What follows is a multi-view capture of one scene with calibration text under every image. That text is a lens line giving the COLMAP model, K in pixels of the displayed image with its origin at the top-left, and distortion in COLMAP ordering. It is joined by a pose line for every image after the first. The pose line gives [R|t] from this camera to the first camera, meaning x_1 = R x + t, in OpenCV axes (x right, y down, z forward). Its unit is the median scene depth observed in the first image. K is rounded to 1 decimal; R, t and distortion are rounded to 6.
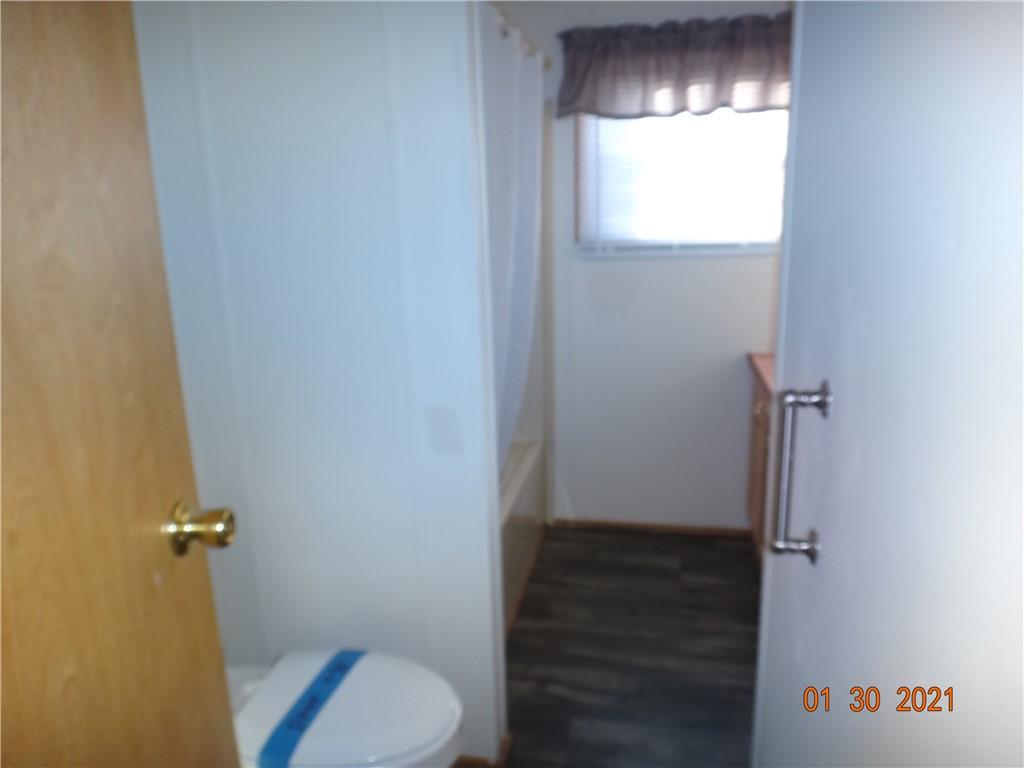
lens RADIAL K [[719.7, 0, 514.9], [0, 719.7, 385.3], [0, 0, 1]] dist [-0.008584, -0.010056]
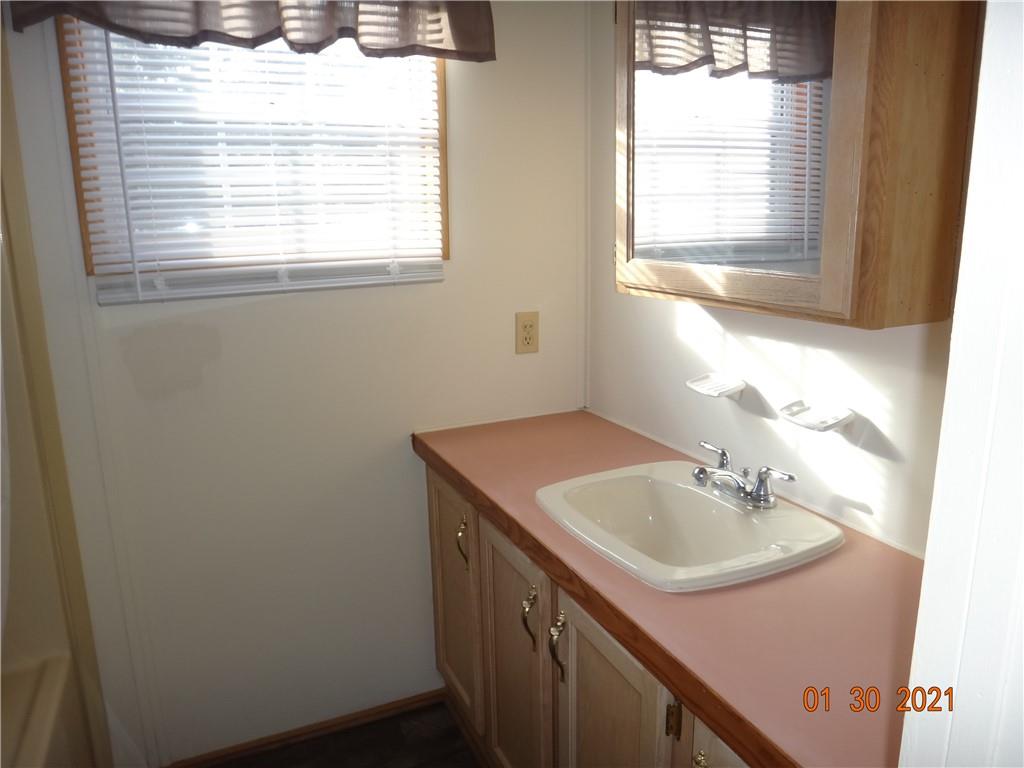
lens RADIAL K [[719.7, 0, 517.6], [0, 719.7, 376.6], [0, 0, 1]] dist [-0.008584, -0.010056]
pose [[0.819280, -0.113386, 0.562071, 0.040282], [0.145996, 0.989196, -0.013257, -0.076457], [-0.554495, 0.092921, 0.826983, 0.425993]]
